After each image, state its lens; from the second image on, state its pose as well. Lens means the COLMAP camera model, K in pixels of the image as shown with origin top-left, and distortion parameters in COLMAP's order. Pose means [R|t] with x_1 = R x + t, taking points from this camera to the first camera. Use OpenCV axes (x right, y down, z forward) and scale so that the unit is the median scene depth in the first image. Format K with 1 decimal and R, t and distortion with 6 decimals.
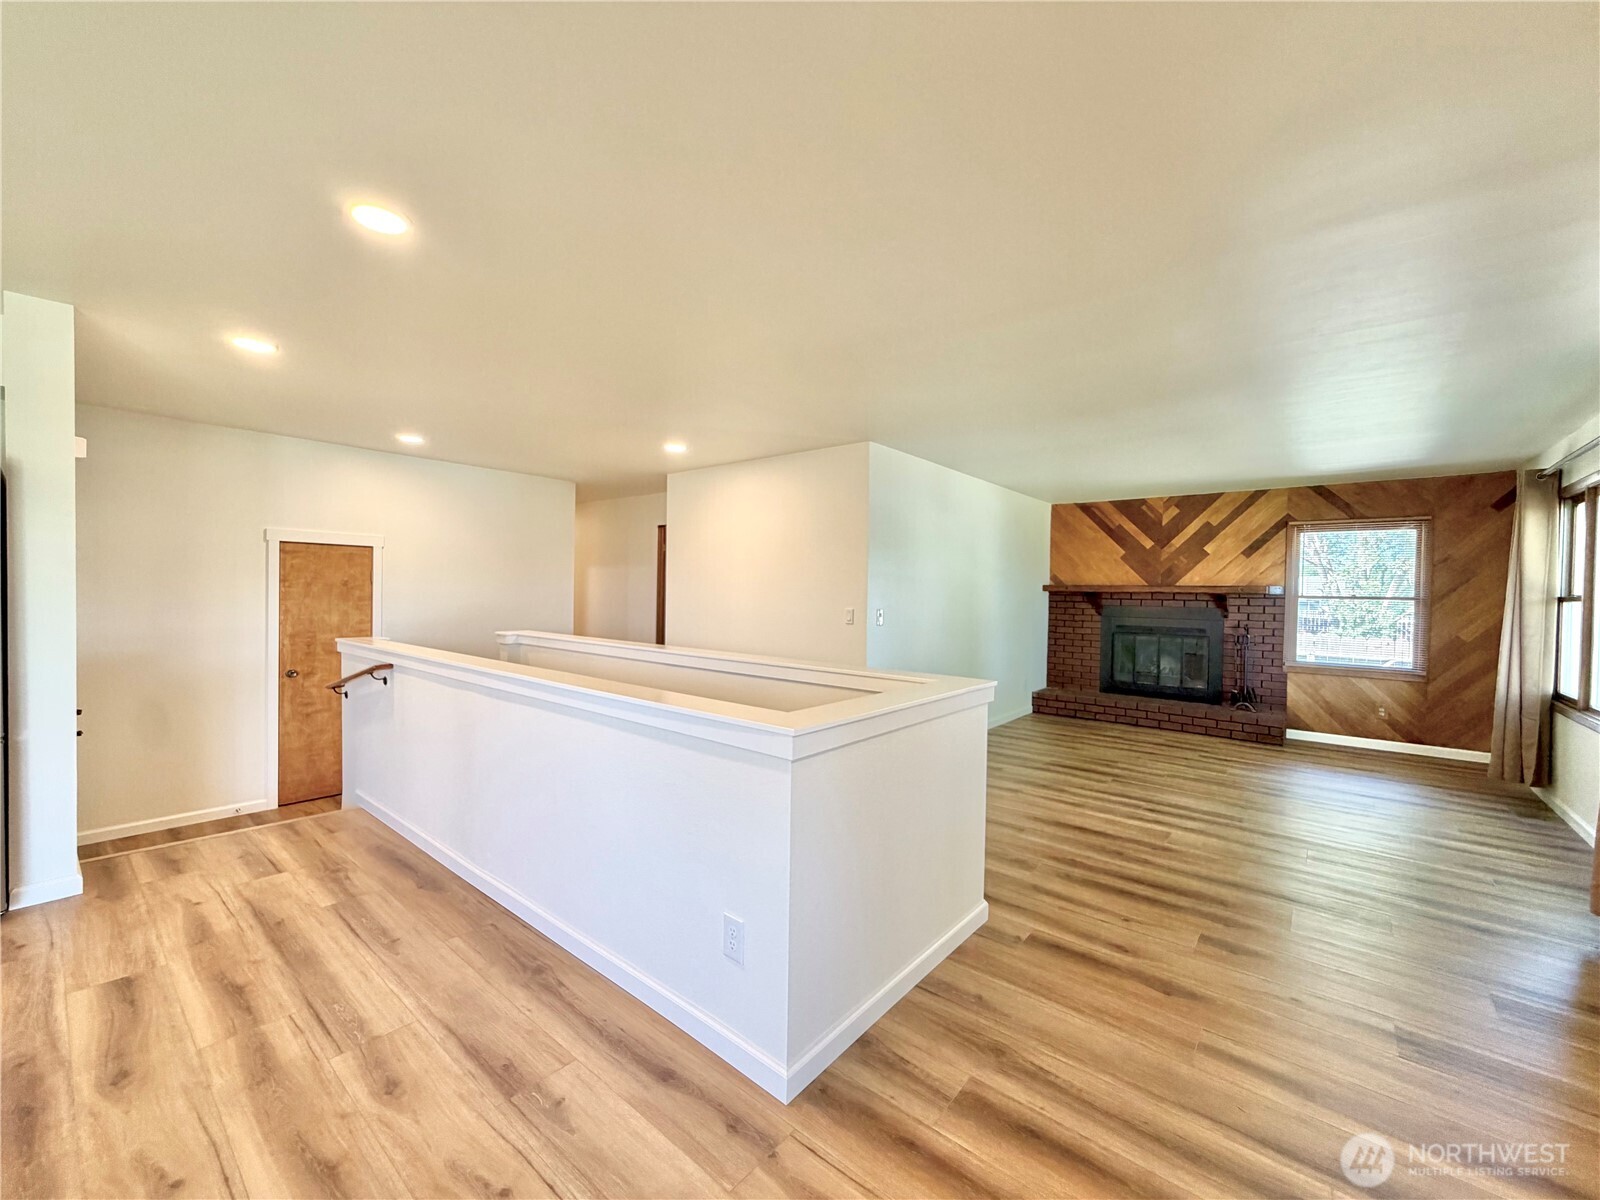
lens RADIAL K [[636.9, 0, 796.6], [0, 636.9, 605.3], [0, 0, 1]] dist [-0.001789, 0.000477]
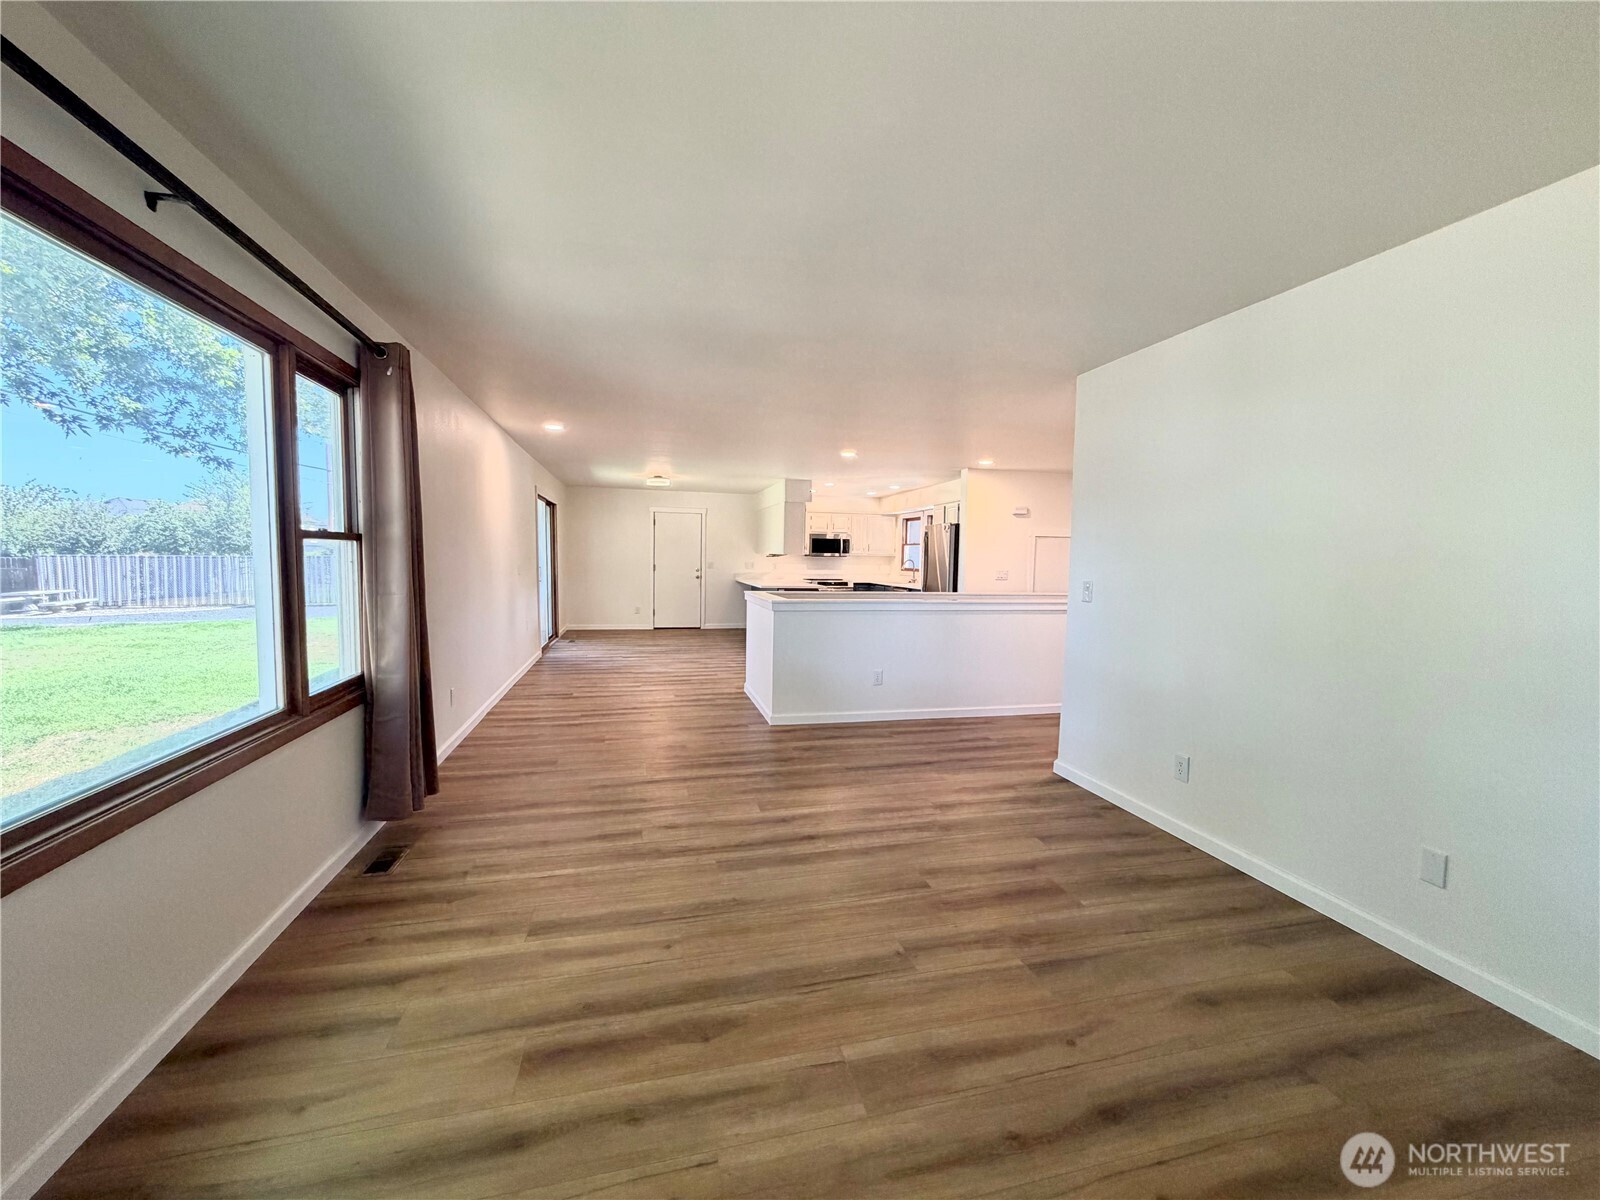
lens RADIAL K [[636.9, 0, 804.5], [0, 636.9, 604.0], [0, 0, 1]] dist [-0.001789, 0.000477]
pose [[-0.583963, 0.020780, -0.811515, 1.307559], [-0.044738, 0.997329, 0.057731, 0.005249], [0.810547, 0.070019, -0.581473, 1.586943]]
